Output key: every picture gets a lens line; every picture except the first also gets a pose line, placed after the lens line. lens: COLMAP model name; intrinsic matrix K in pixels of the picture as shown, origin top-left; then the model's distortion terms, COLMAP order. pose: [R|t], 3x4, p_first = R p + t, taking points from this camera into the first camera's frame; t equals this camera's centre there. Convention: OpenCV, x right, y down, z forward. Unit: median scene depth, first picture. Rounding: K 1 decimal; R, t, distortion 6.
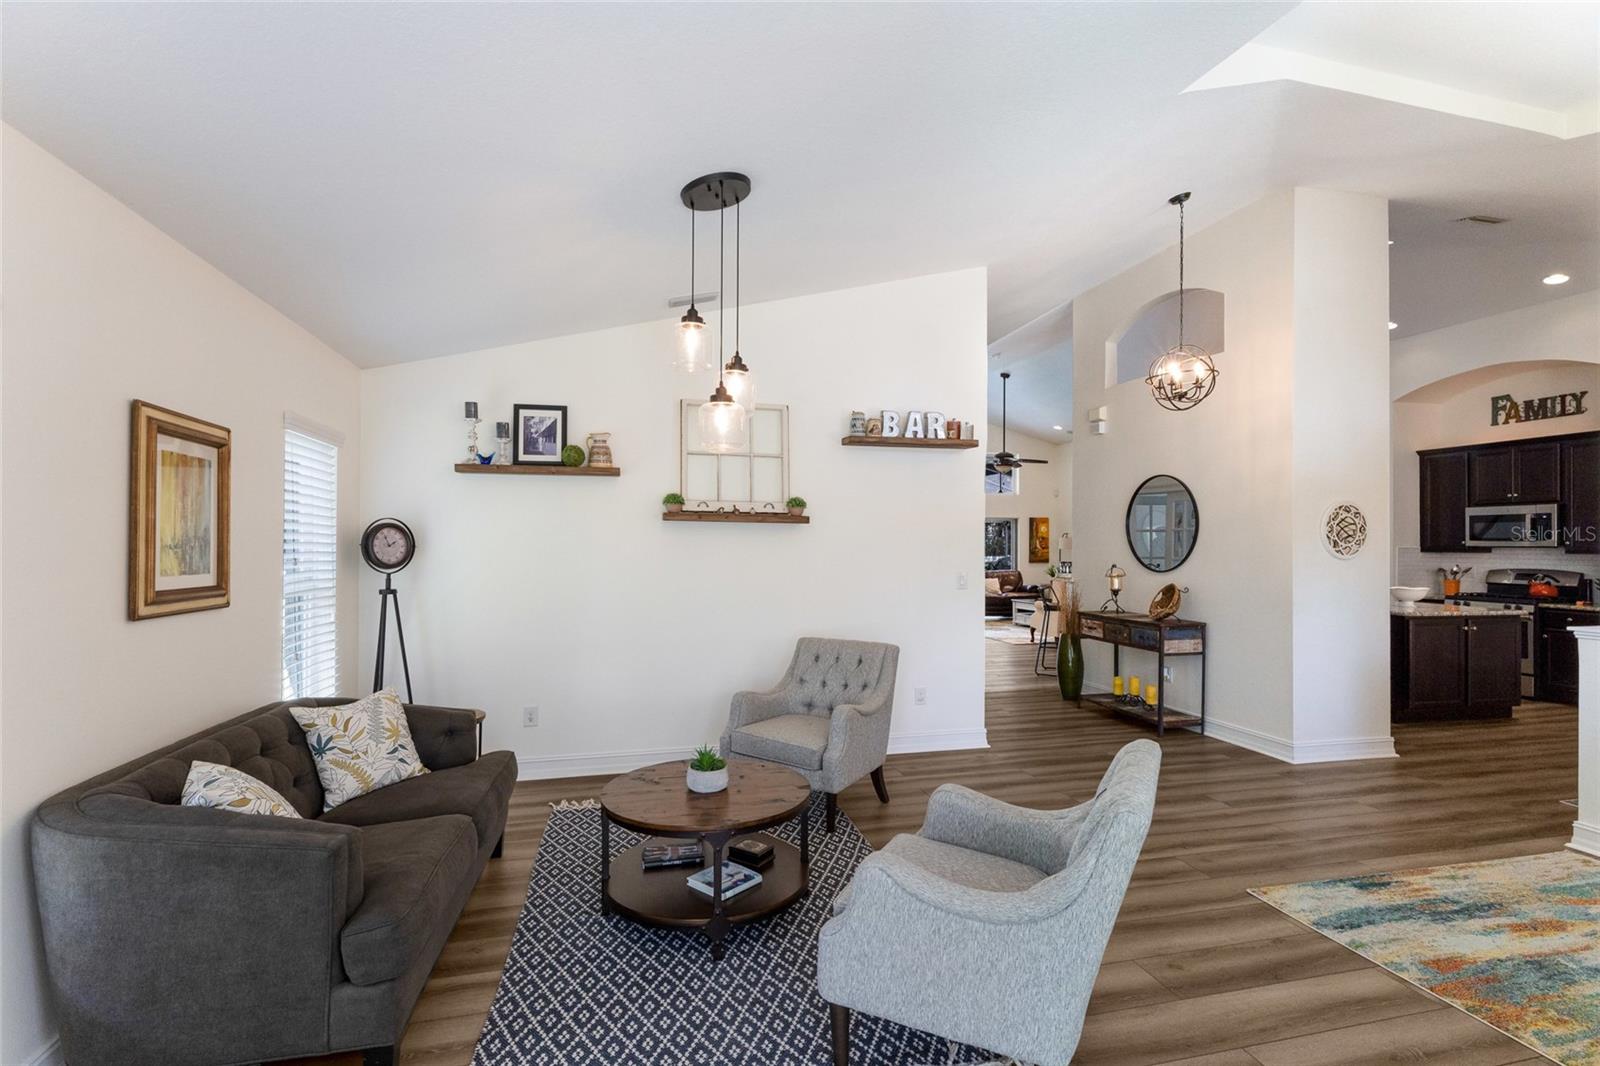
lens RADIAL K [[754.6, 0, 788.3], [0, 754.6, 532.1], [0, 0, 1]] dist [0.001326, -0.000690]
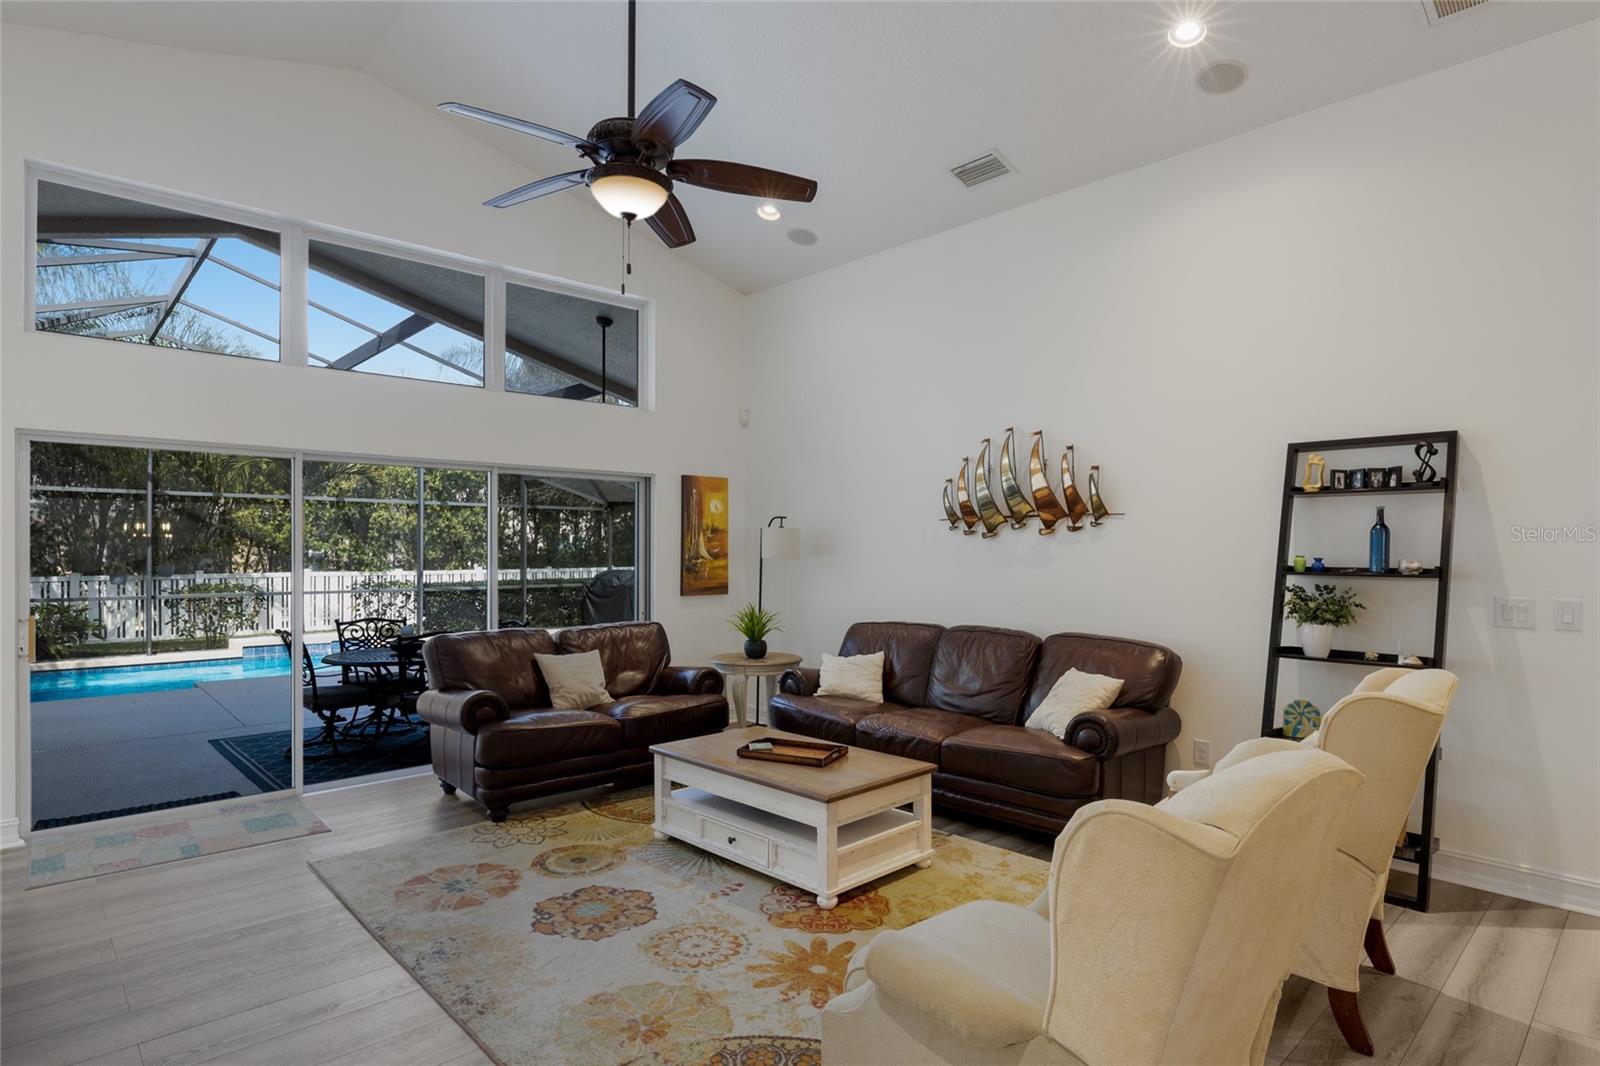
lens RADIAL K [[859.7, 0, 801.7], [0, 859.7, 548.1], [0, 0, 1]] dist [-0.013029, -0.000142]
pose [[0.872180, -0.007432, 0.489129, 0.324595], [-0.001942, 0.999824, 0.018655, 0.017491], [-0.489181, -0.017221, 0.872012, 1.192413]]
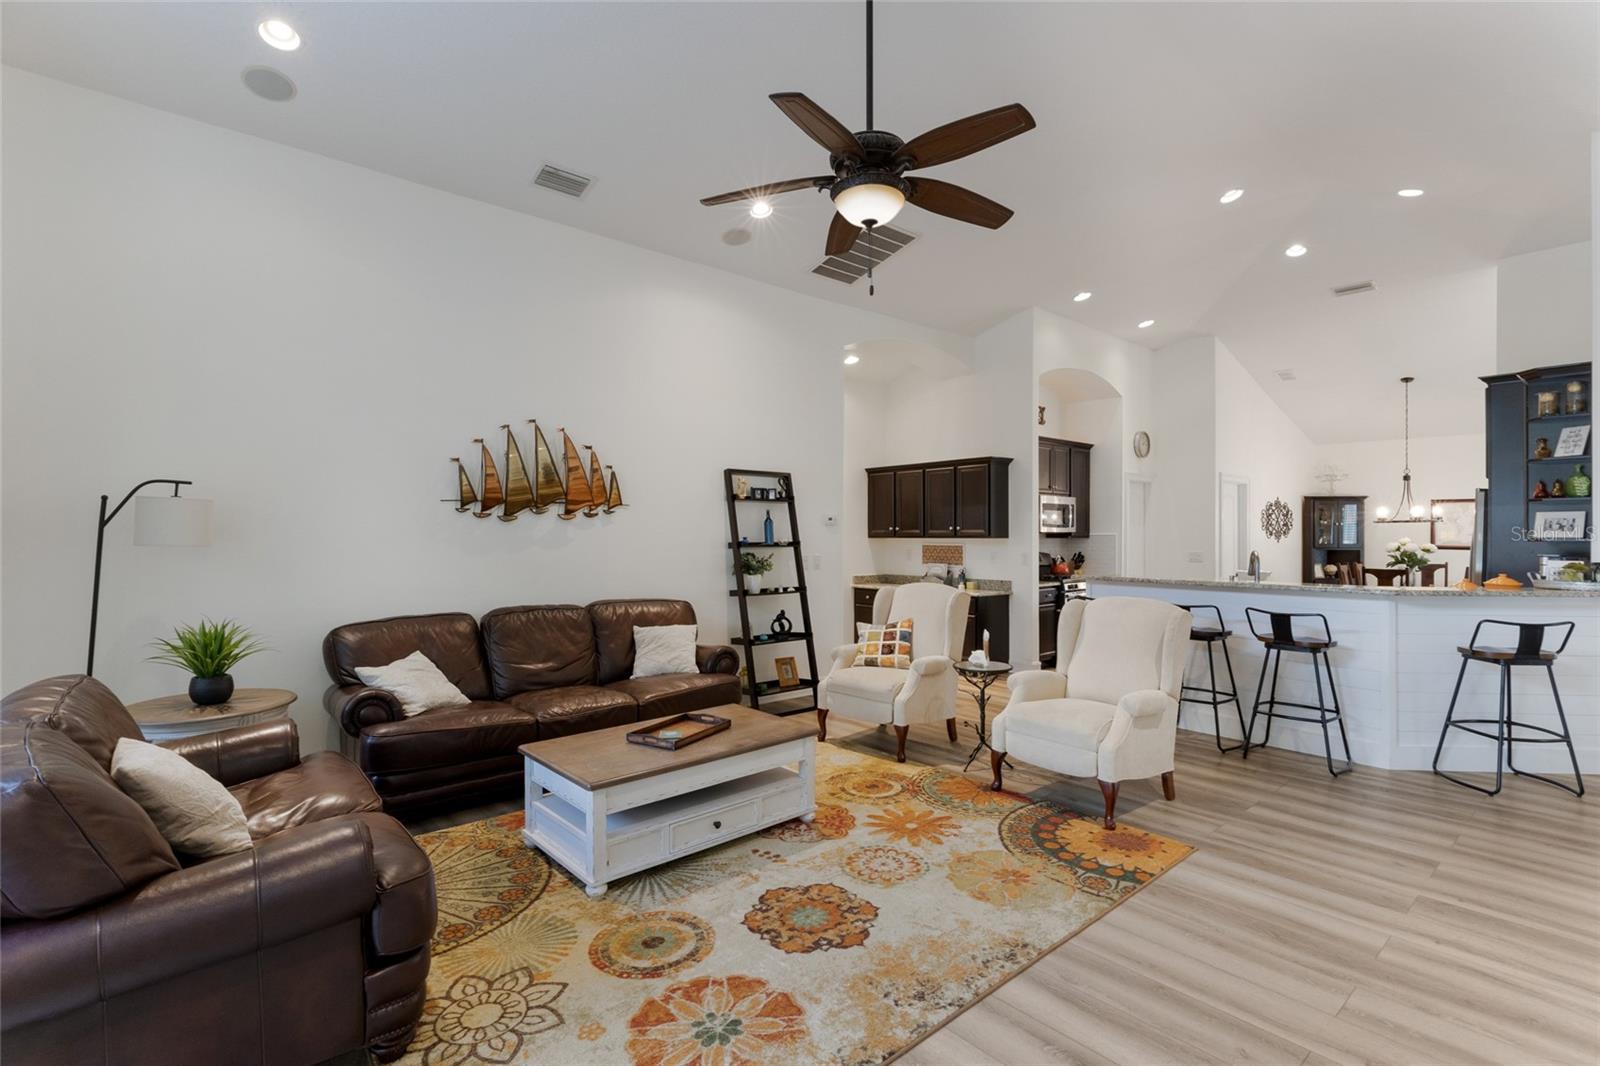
lens RADIAL K [[754.6, 0, 795.8], [0, 754.6, 529.5], [0, 0, 1]] dist [0.001326, -0.000690]
pose [[-0.458968, -0.004377, 0.888442, 0.130309], [-0.019701, 0.999792, -0.005252, 0.027363], [-0.888234, -0.019914, -0.458959, 1.788818]]
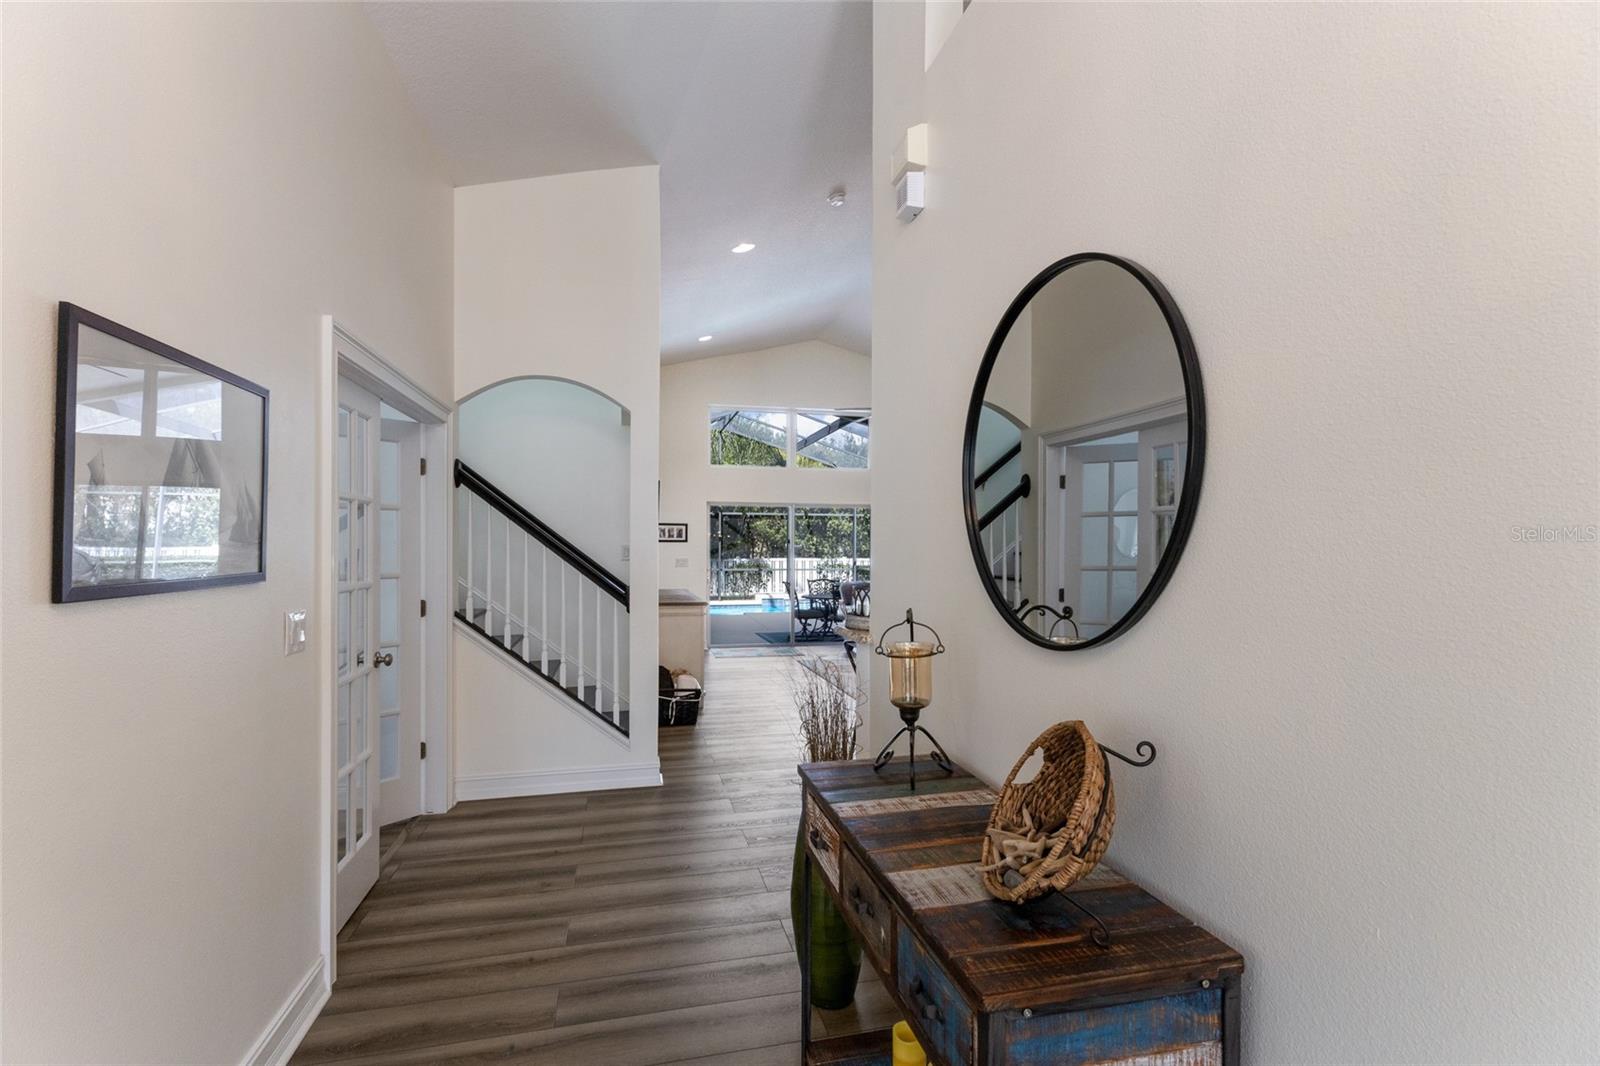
lens RADIAL K [[754.6, 0, 790.3], [0, 754.6, 538.7], [0, 0, 1]] dist [0.001326, -0.000690]
pose [[0.999889, -0.007067, -0.013147, 0.322261], [0.007197, 0.999925, 0.009896, 0.010048], [0.013076, -0.009990, 0.999865, 0.589216]]
